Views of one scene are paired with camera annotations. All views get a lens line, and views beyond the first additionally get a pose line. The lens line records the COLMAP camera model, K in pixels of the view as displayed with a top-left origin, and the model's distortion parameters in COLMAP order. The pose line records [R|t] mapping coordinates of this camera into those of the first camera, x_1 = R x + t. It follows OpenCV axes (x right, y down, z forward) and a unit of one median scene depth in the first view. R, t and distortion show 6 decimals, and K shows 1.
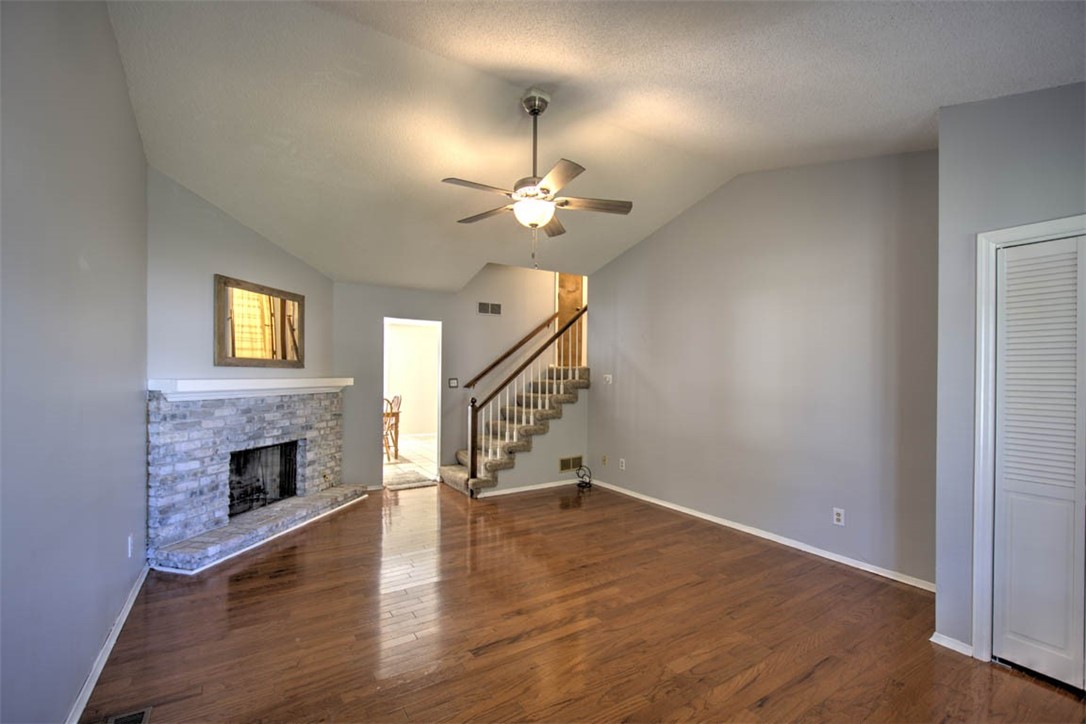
lens RADIAL K [[465.8, 0, 544.5], [0, 465.8, 369.4], [0, 0, 1]] dist [-0.000574, 0.001633]
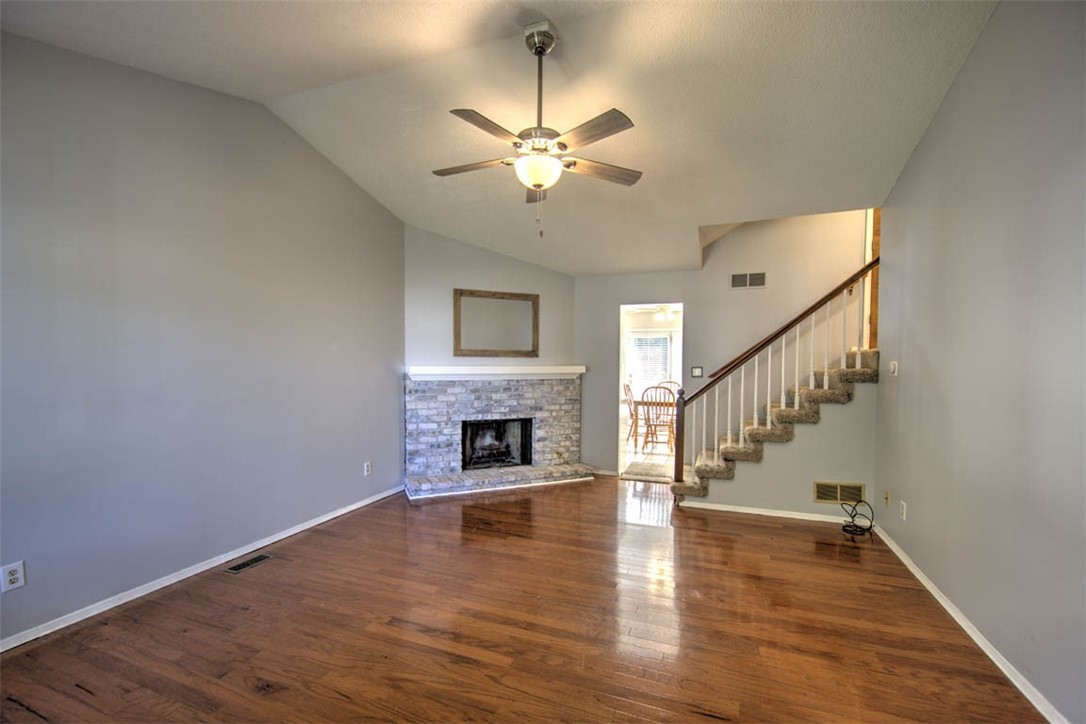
lens RADIAL K [[465.8, 0, 543.1], [0, 465.8, 367.3], [0, 0, 1]] dist [-0.000574, 0.001633]
pose [[0.577889, -0.002586, -0.816112, 0.483280], [0.011083, 0.999928, 0.004679, 0.017605], [0.816040, -0.011748, 0.577875, 0.358531]]
